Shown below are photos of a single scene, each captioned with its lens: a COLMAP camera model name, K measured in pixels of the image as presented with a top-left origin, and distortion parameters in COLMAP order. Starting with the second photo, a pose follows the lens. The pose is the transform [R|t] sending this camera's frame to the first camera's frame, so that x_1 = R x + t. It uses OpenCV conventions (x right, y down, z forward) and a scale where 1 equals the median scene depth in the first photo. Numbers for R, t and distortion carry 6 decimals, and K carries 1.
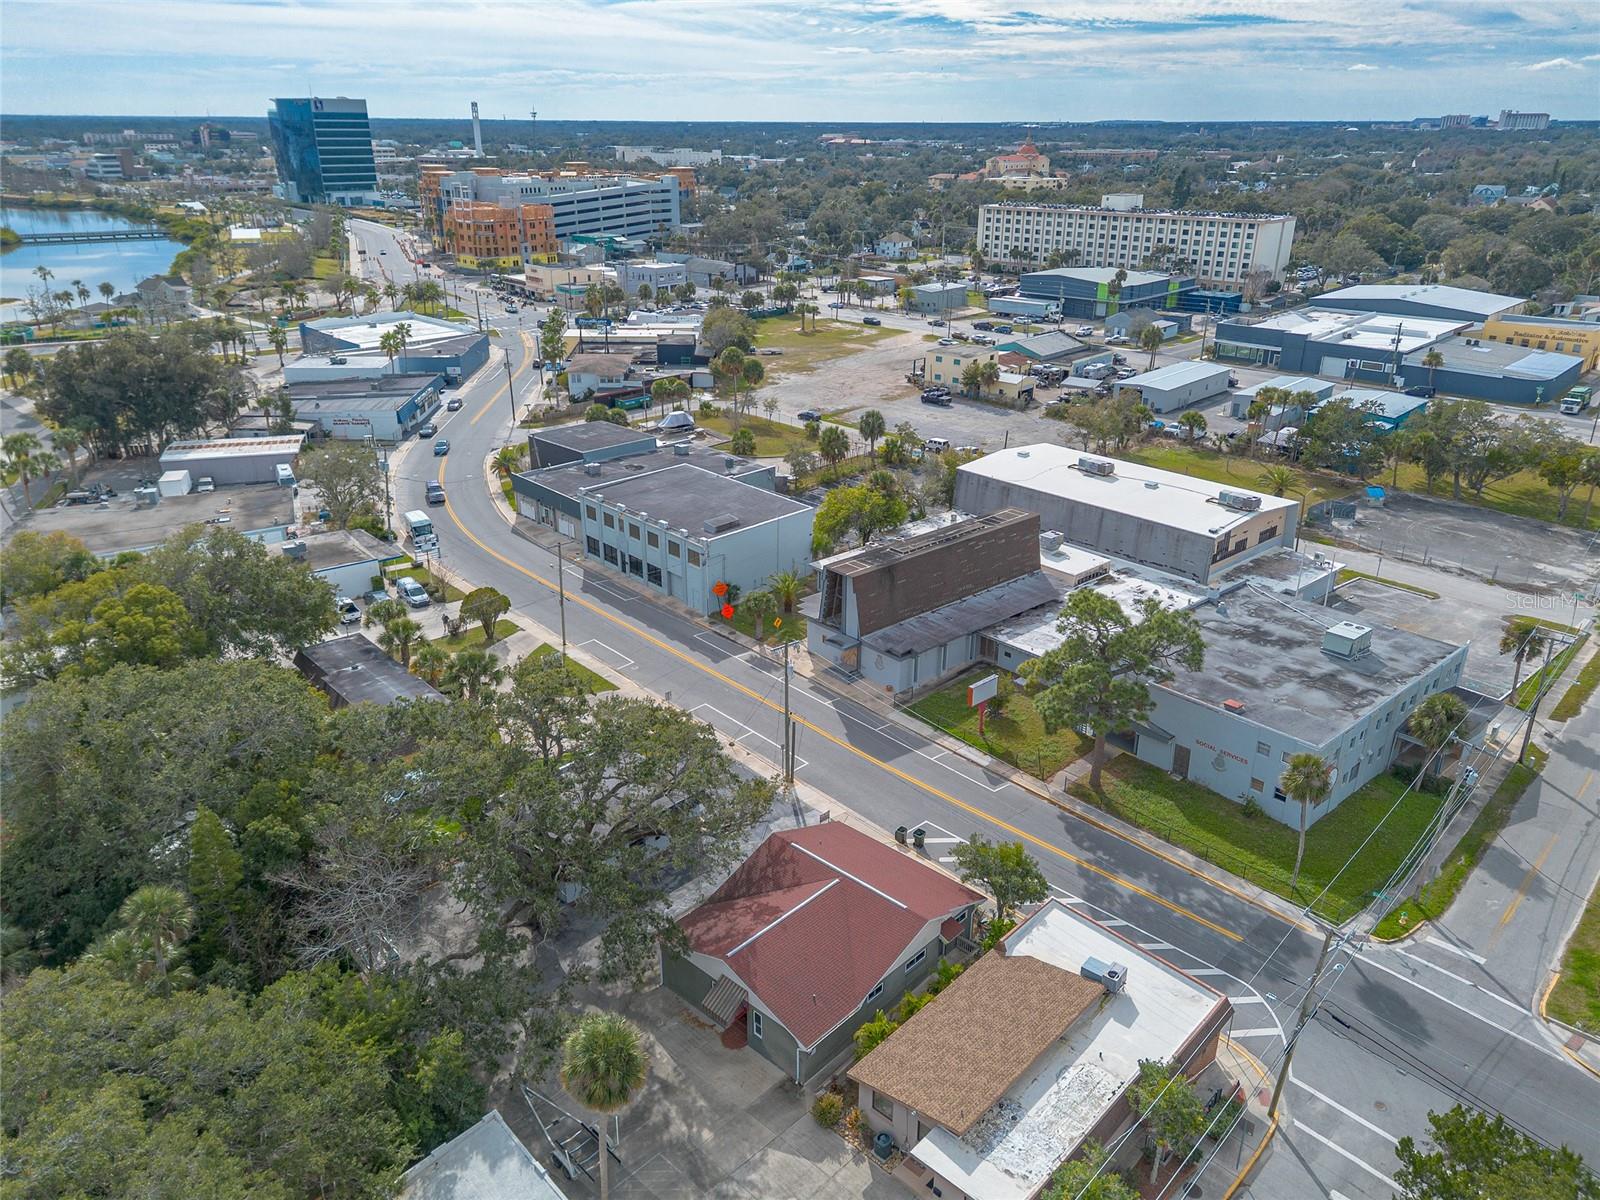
lens RADIAL K [[1130.8, 0, 800.0], [0, 1130.8, 600.0], [0, 0, 1]] dist [0.078893, -0.084426]
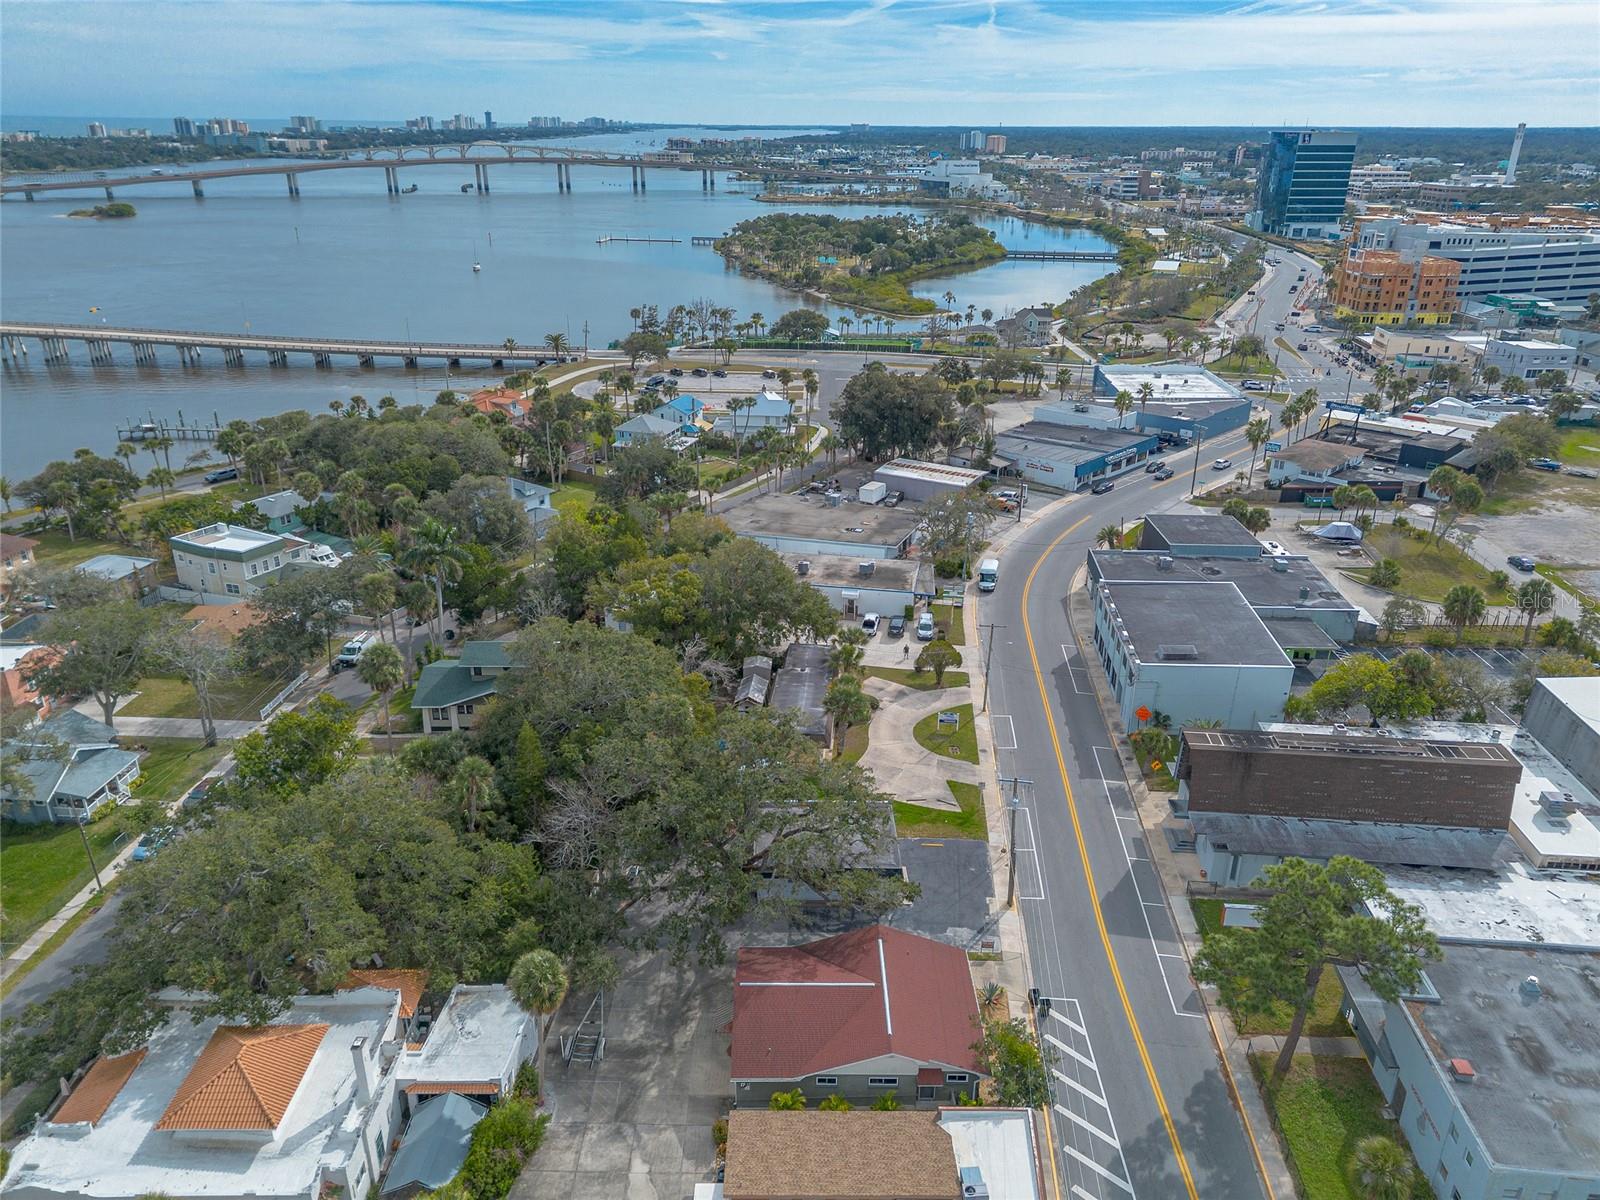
lens RADIAL K [[1122.3, 0, 800.0], [0, 1122.3, 600.0], [0, 0, 1]] dist [0.069571, -0.075276]
pose [[0.687767, 0.281552, -0.669108, 0.246162], [-0.285251, 0.952399, 0.107552, -0.086129], [0.667539, 0.116893, 0.735342, 0.027388]]
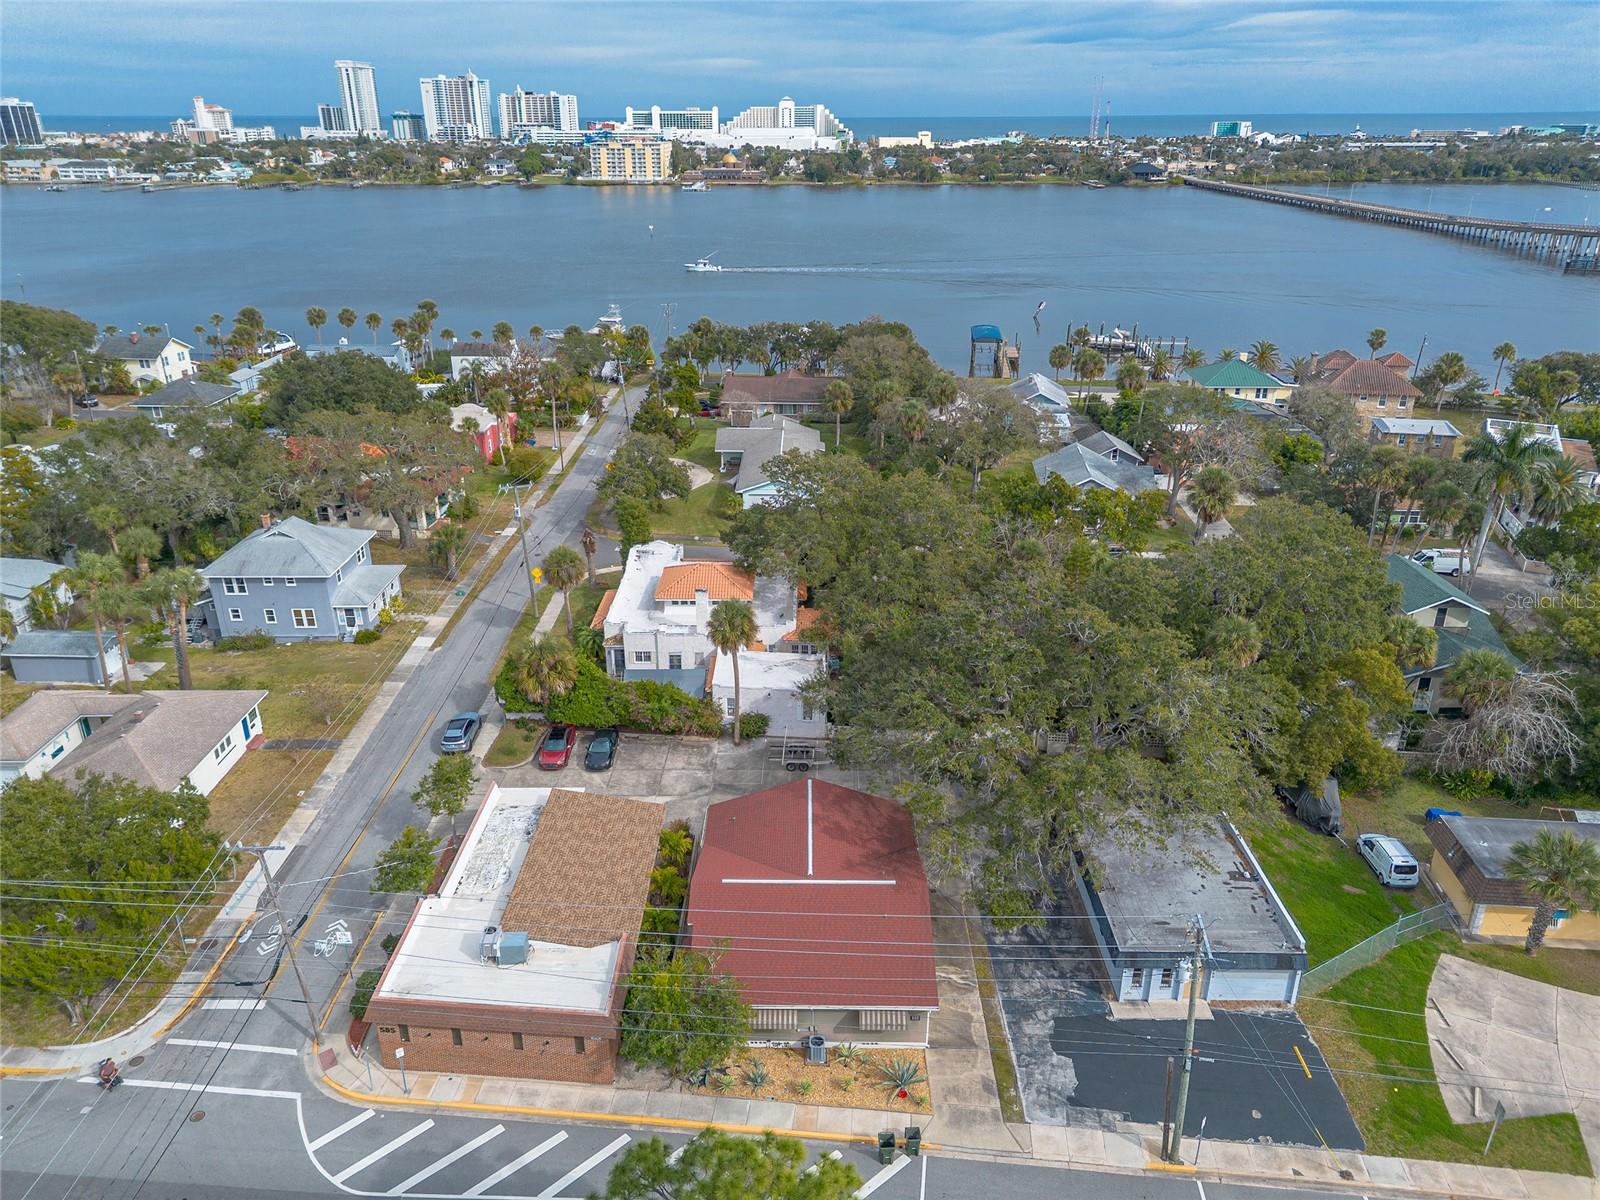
lens RADIAL K [[1122.3, 0, 800.0], [0, 1122.3, 600.0], [0, 0, 1]] dist [0.069571, -0.075276]
pose [[-0.738500, 0.261865, -0.621325, 0.205690], [-0.263133, 0.736498, 0.623163, -0.177425], [0.620789, 0.623696, -0.474998, 0.497390]]
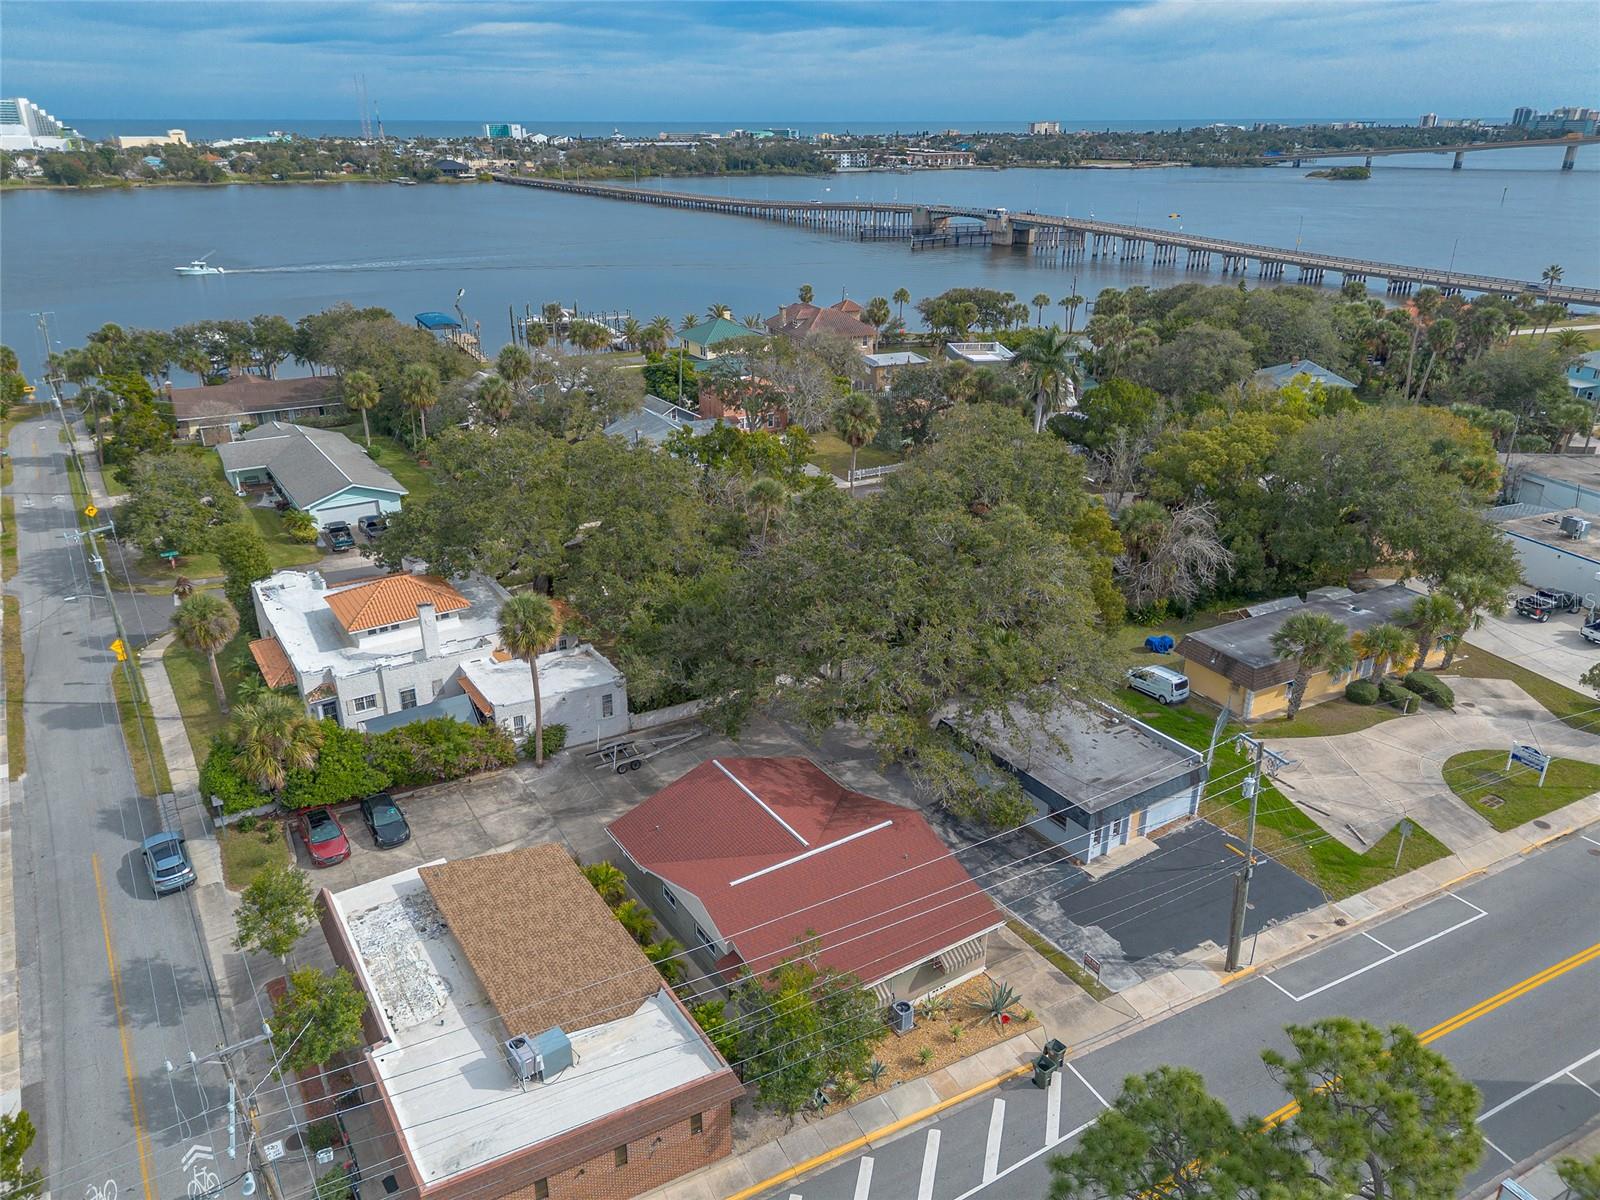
lens RADIAL K [[1128.8, 0, 800.0], [0, 1128.8, 600.0], [0, 0, 1]] dist [0.055522, -0.043128]
pose [[-0.242653, 0.373331, -0.895402, 0.263649], [-0.376427, 0.814436, 0.441584, -0.093302], [0.894104, 0.444205, -0.057093, 0.375121]]
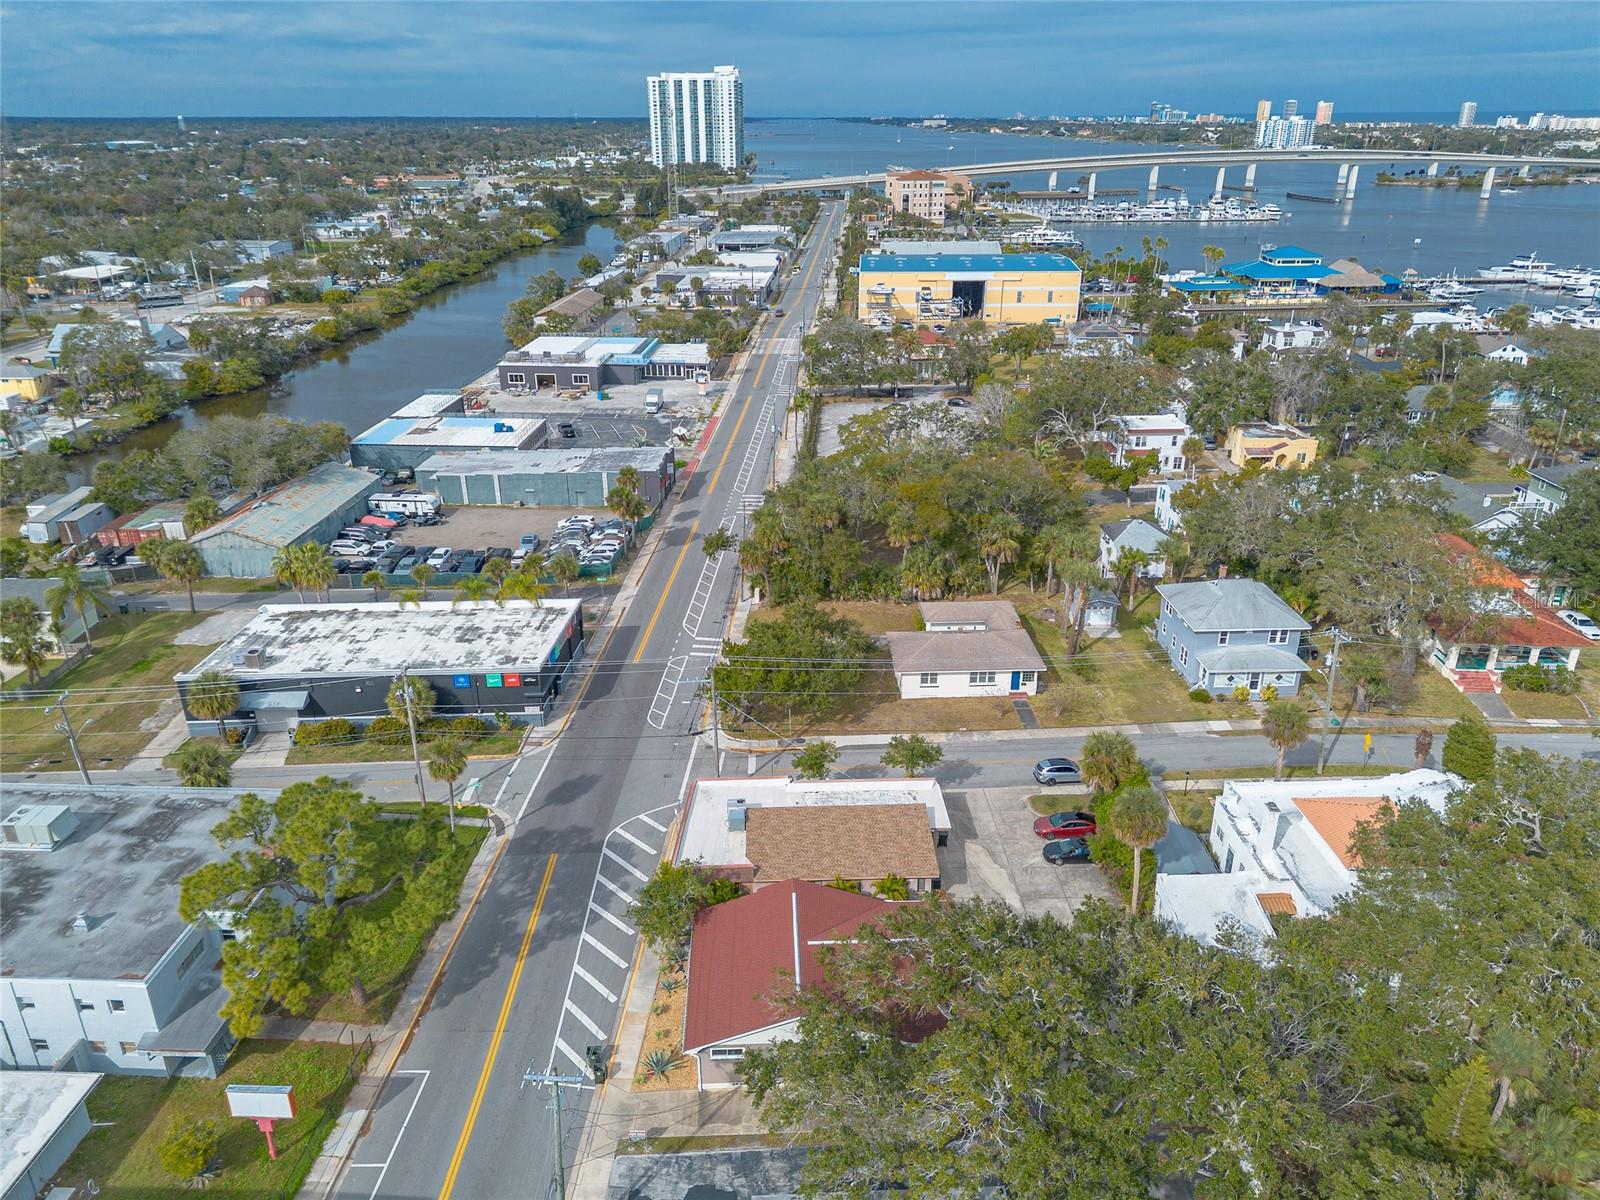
lens RADIAL K [[1128.8, 0, 800.0], [0, 1128.8, 600.0], [0, 0, 1]] dist [0.055522, -0.043128]
pose [[-0.709782, -0.274464, 0.648752, -0.206994], [0.274717, 0.740196, 0.613711, -0.232838], [-0.648645, 0.613824, -0.449978, 0.494447]]
